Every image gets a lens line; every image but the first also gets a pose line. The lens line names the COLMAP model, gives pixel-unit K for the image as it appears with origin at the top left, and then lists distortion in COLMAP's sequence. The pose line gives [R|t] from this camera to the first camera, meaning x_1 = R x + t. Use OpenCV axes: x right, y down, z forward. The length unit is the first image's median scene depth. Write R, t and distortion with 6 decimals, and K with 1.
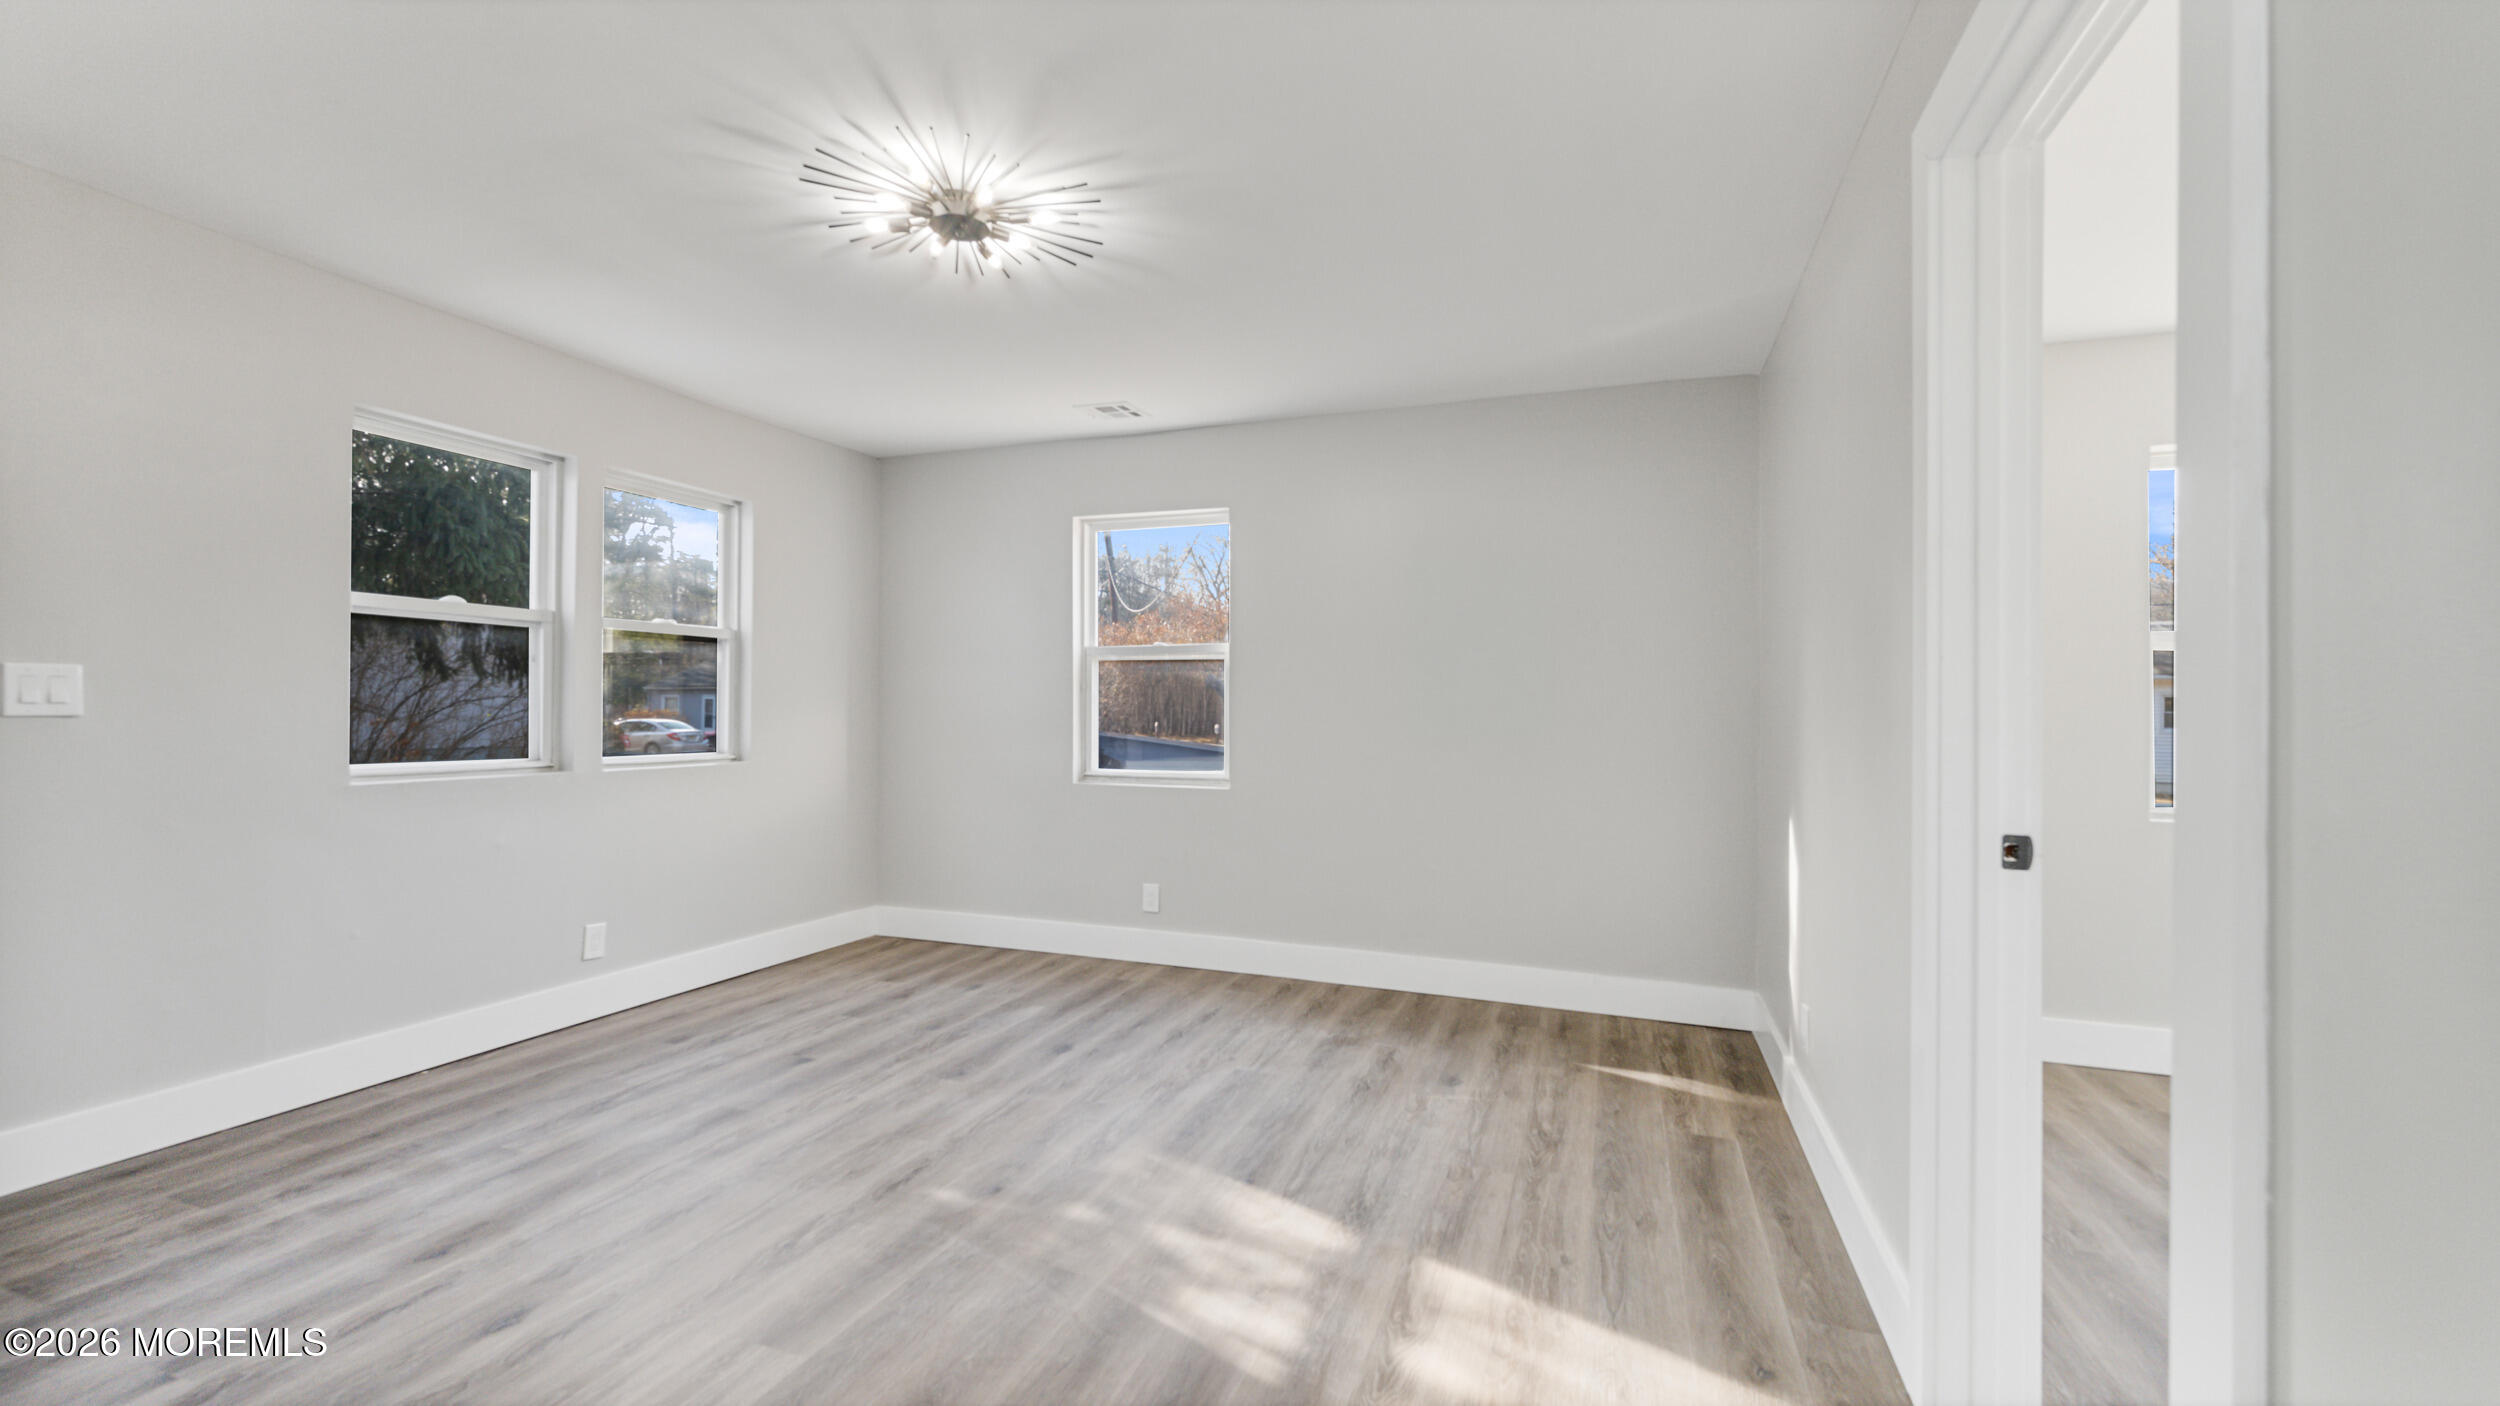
lens RADIAL K [[996.5, 0, 1250.0], [0, 996.5, 703.0], [0, 0, 1]] dist [0.000169, -0.000252]
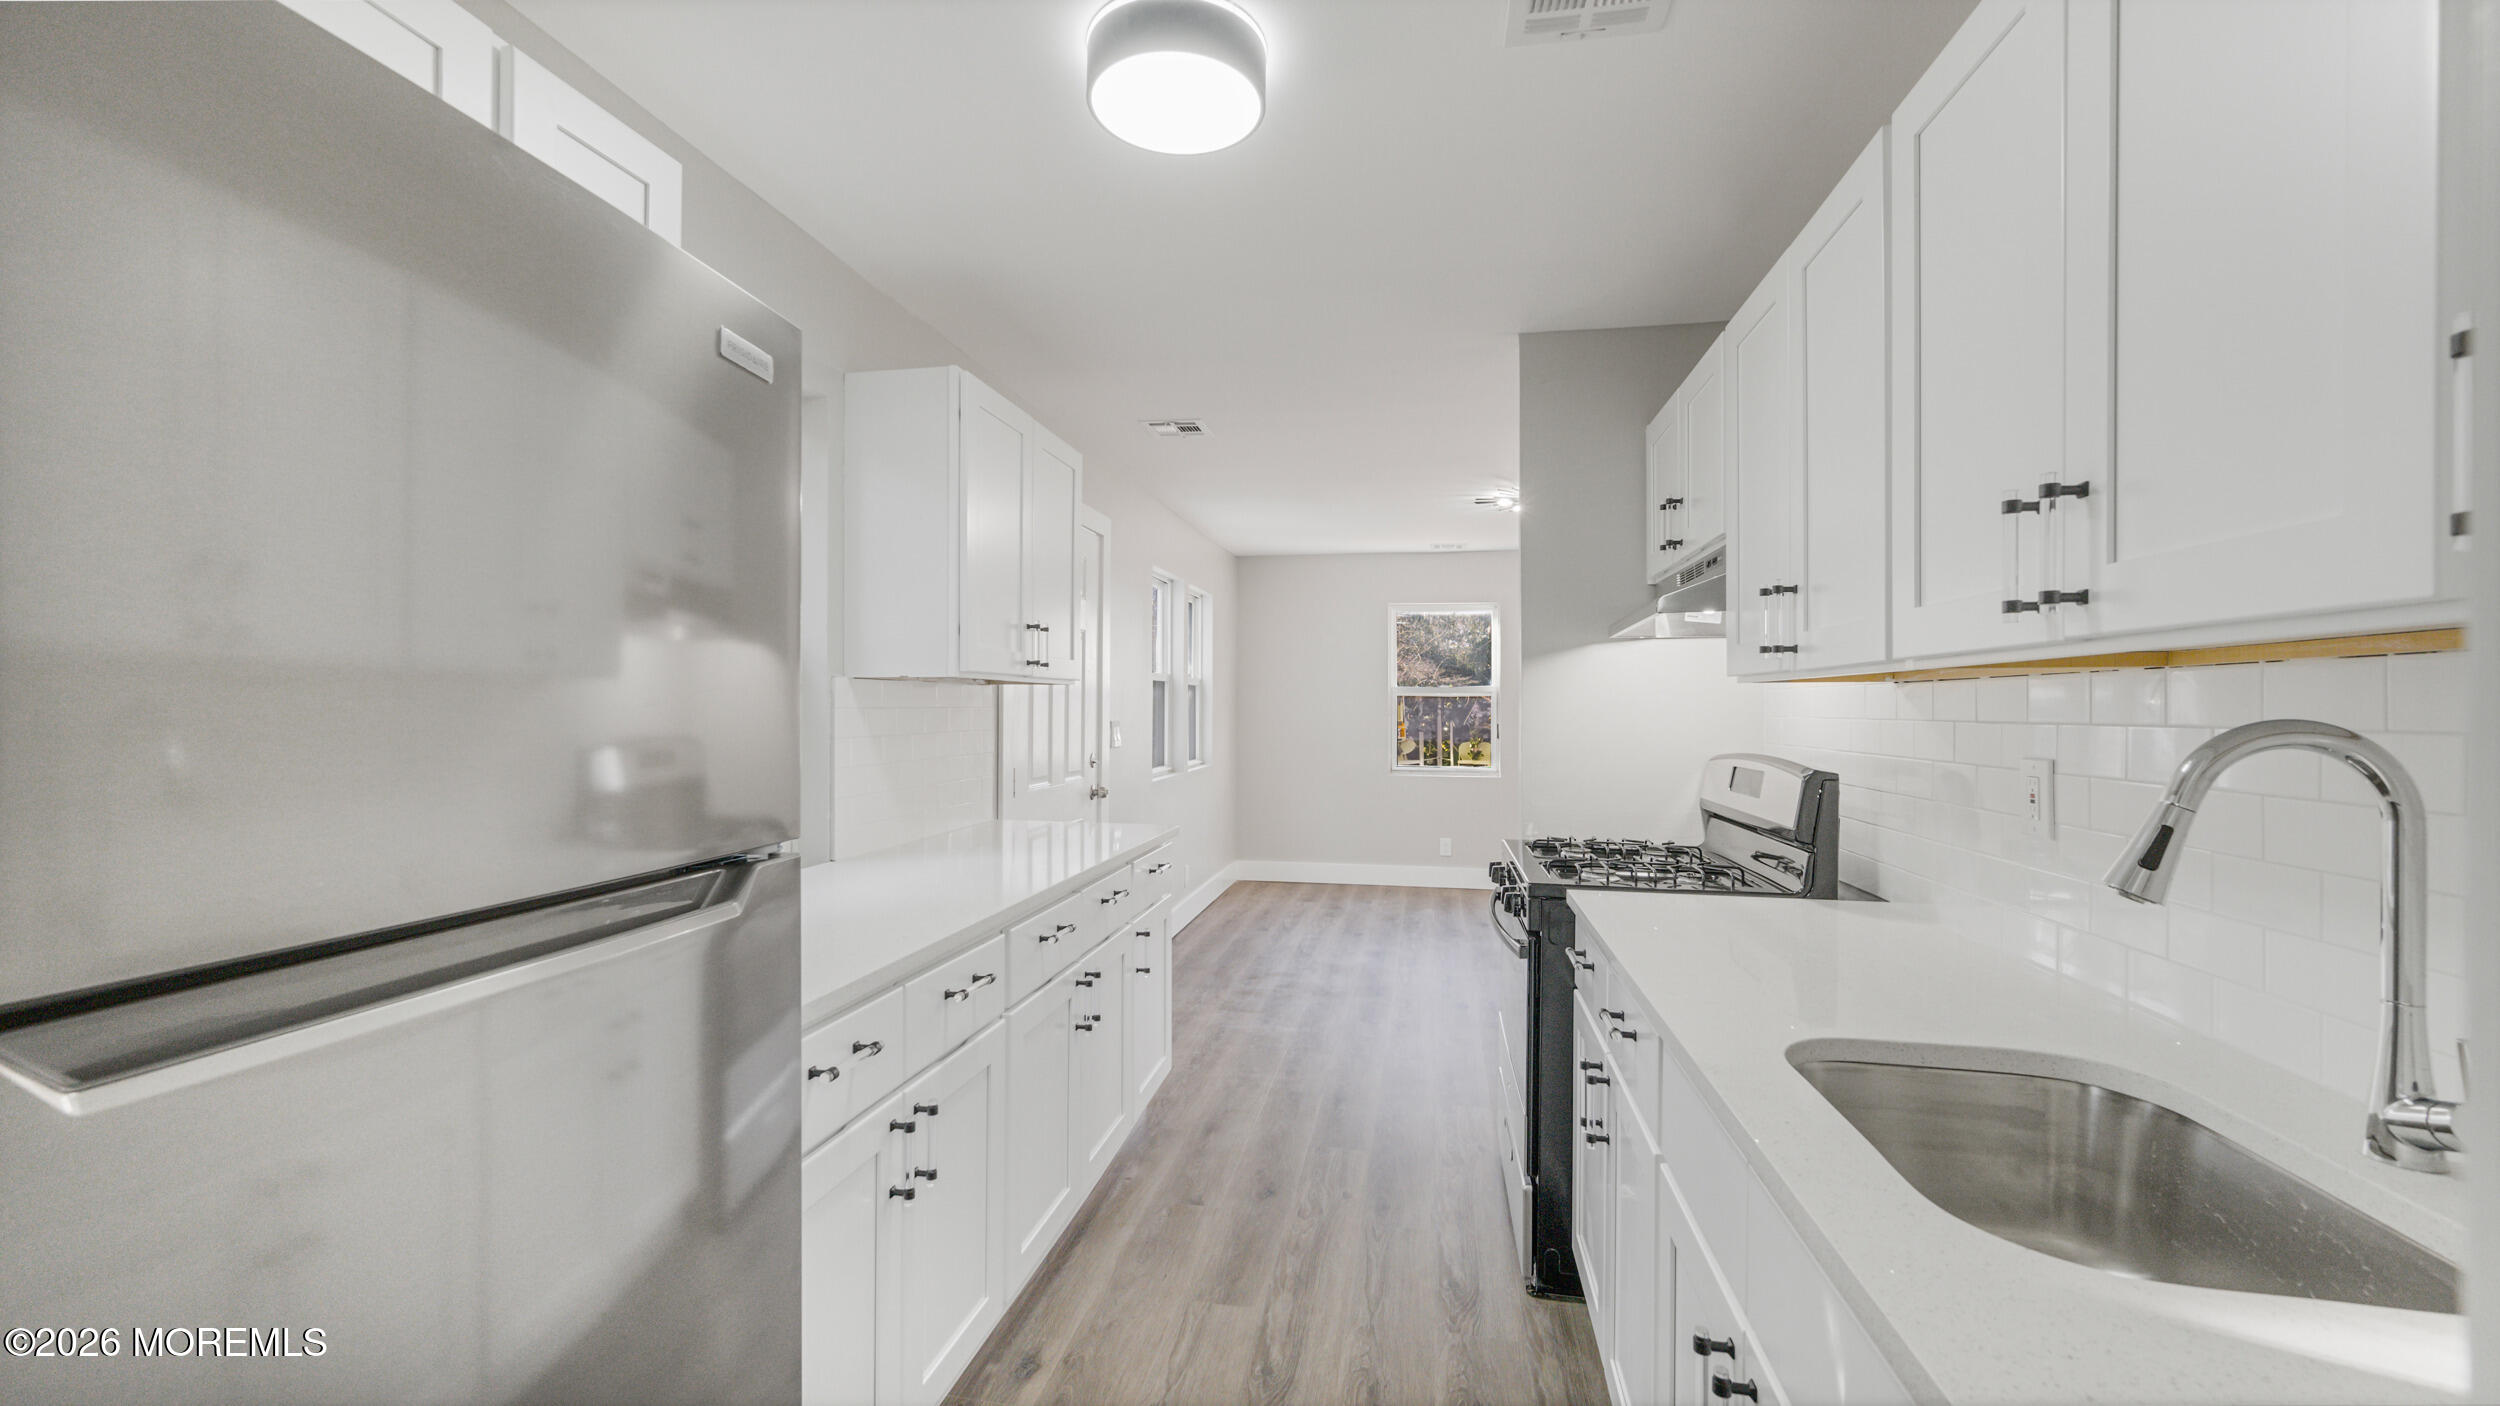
lens RADIAL K [[996.5, 0, 1250.0], [0, 996.5, 703.0], [0, 0, 1]] dist [0.000169, -0.000252]
pose [[0.985527, -0.002600, 0.169500, -1.081310], [0.001042, 0.999956, 0.009280, -0.078662], [-0.169517, -0.008969, 0.985486, -0.814478]]
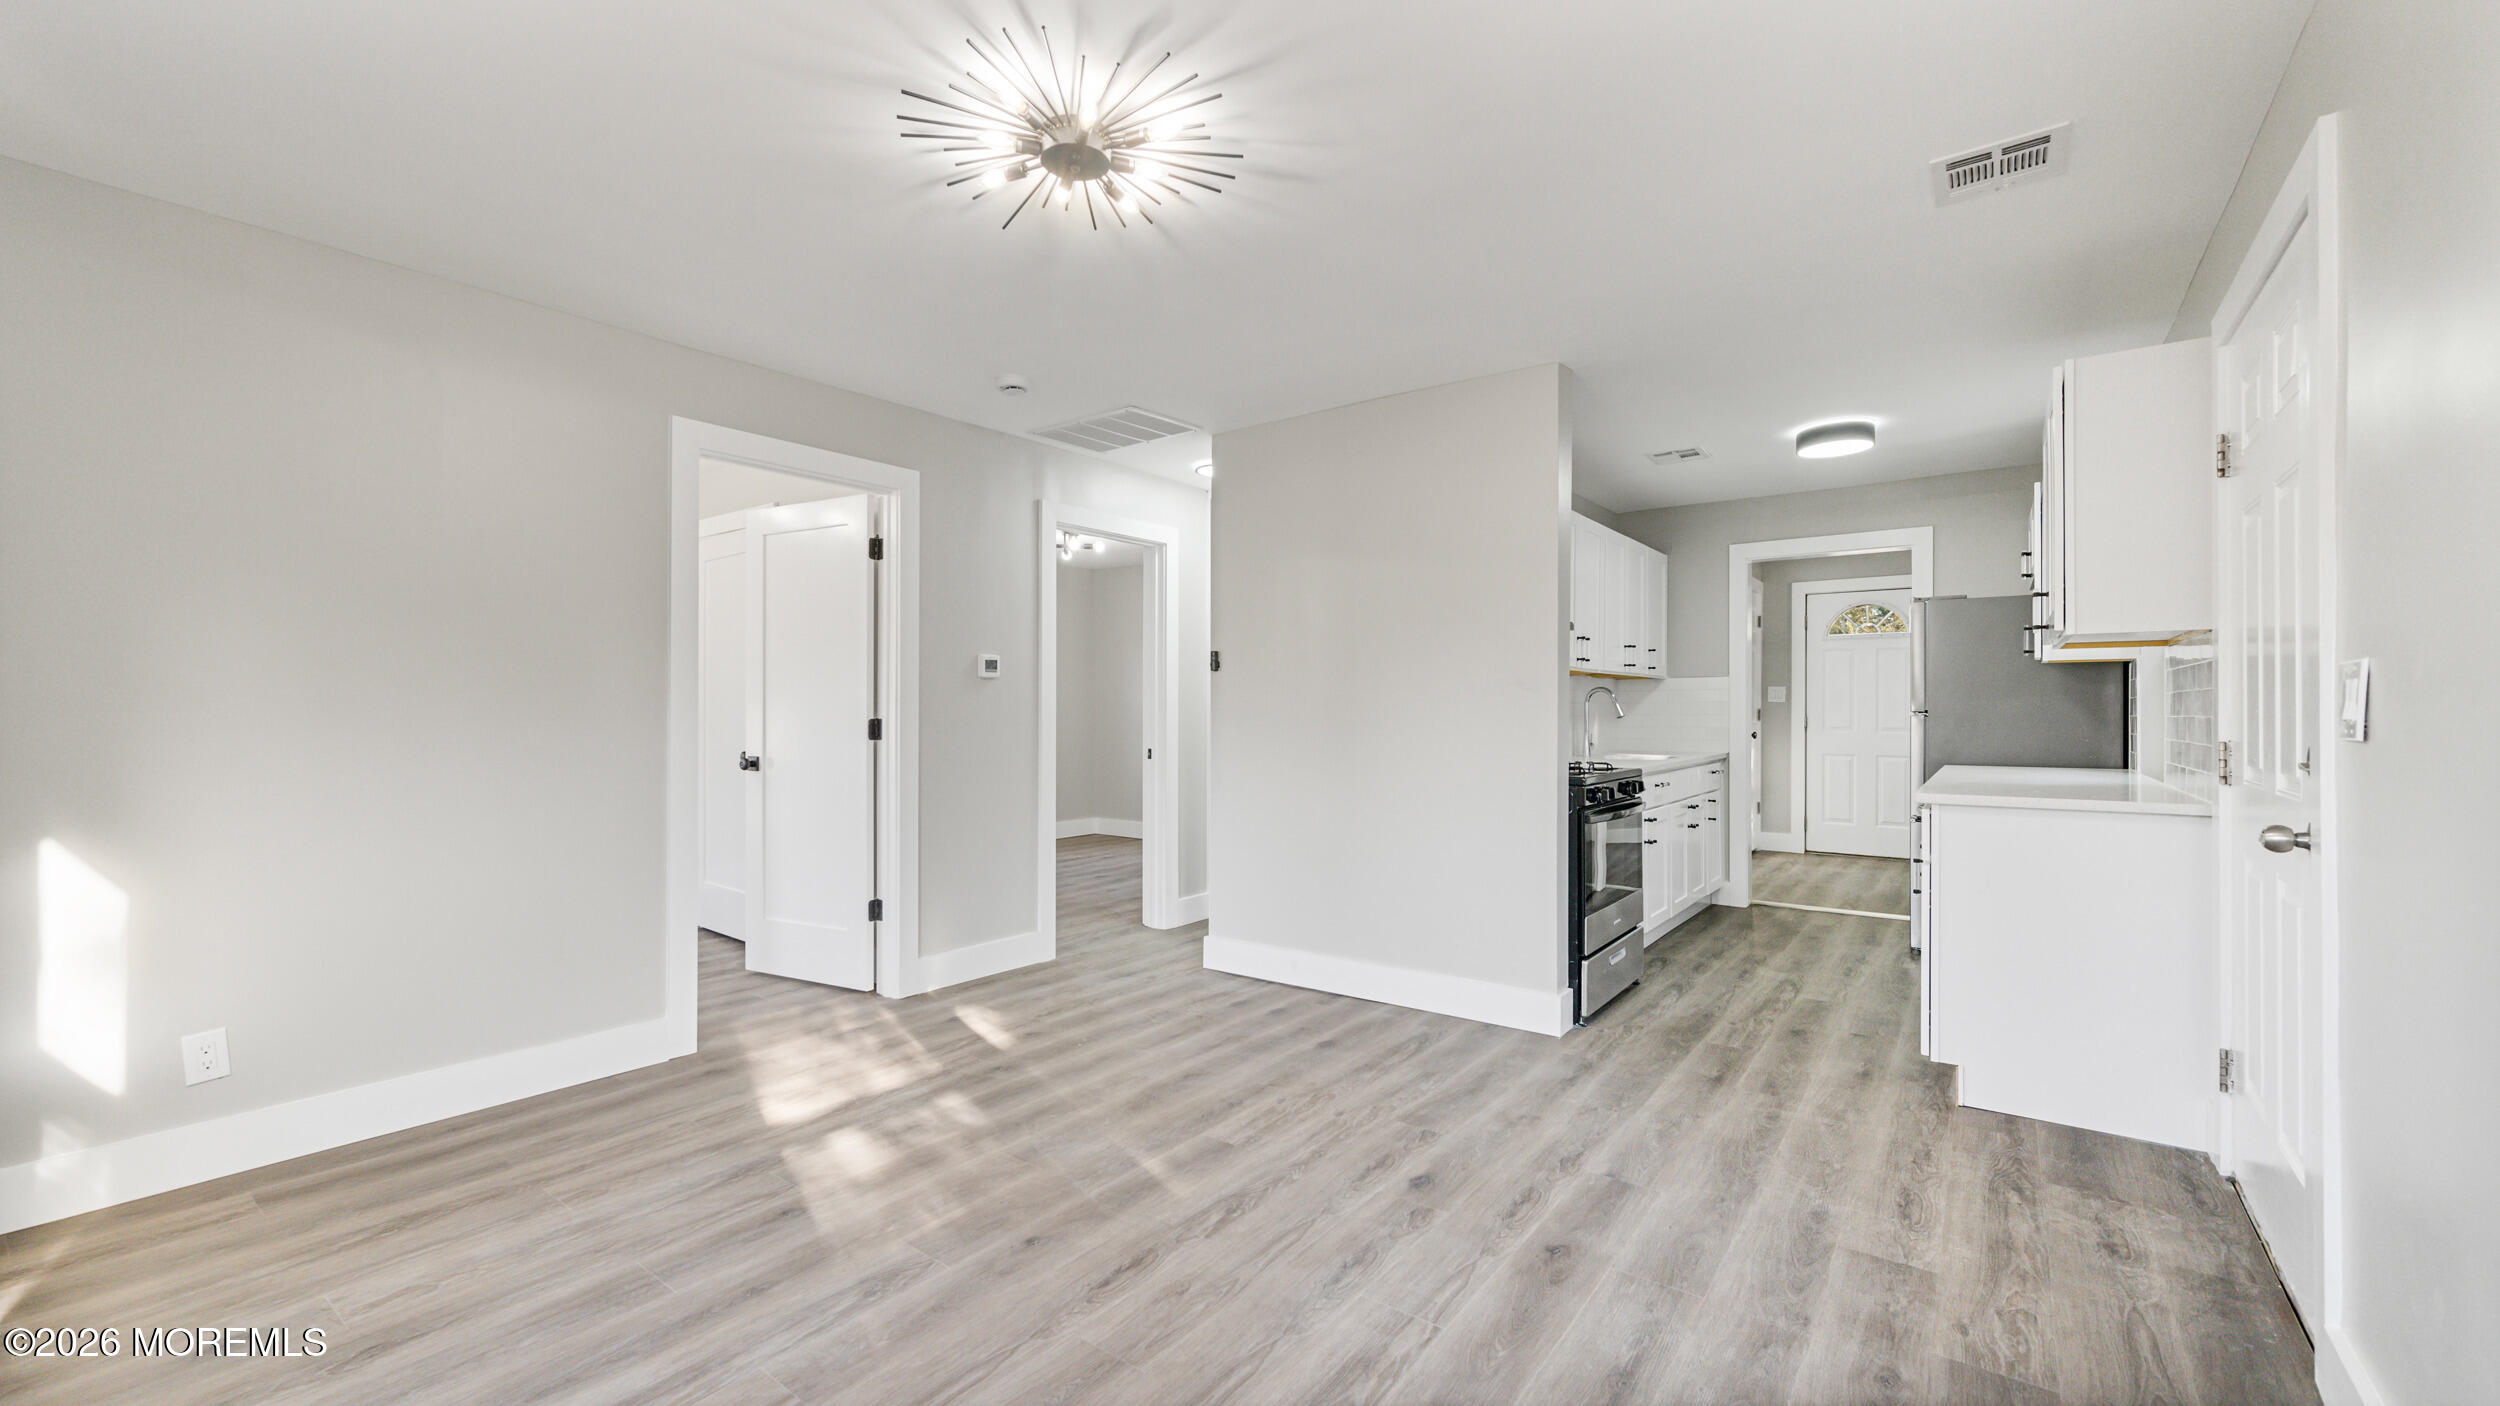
lens RADIAL K [[996.5, 0, 1250.0], [0, 996.5, 703.0], [0, 0, 1]] dist [0.000169, -0.000252]
pose [[-0.957220, -0.007198, 0.289272, -0.599314], [-0.012305, 0.999799, -0.015839, 0.005300], [-0.289100, -0.018721, -0.957116, 1.546650]]
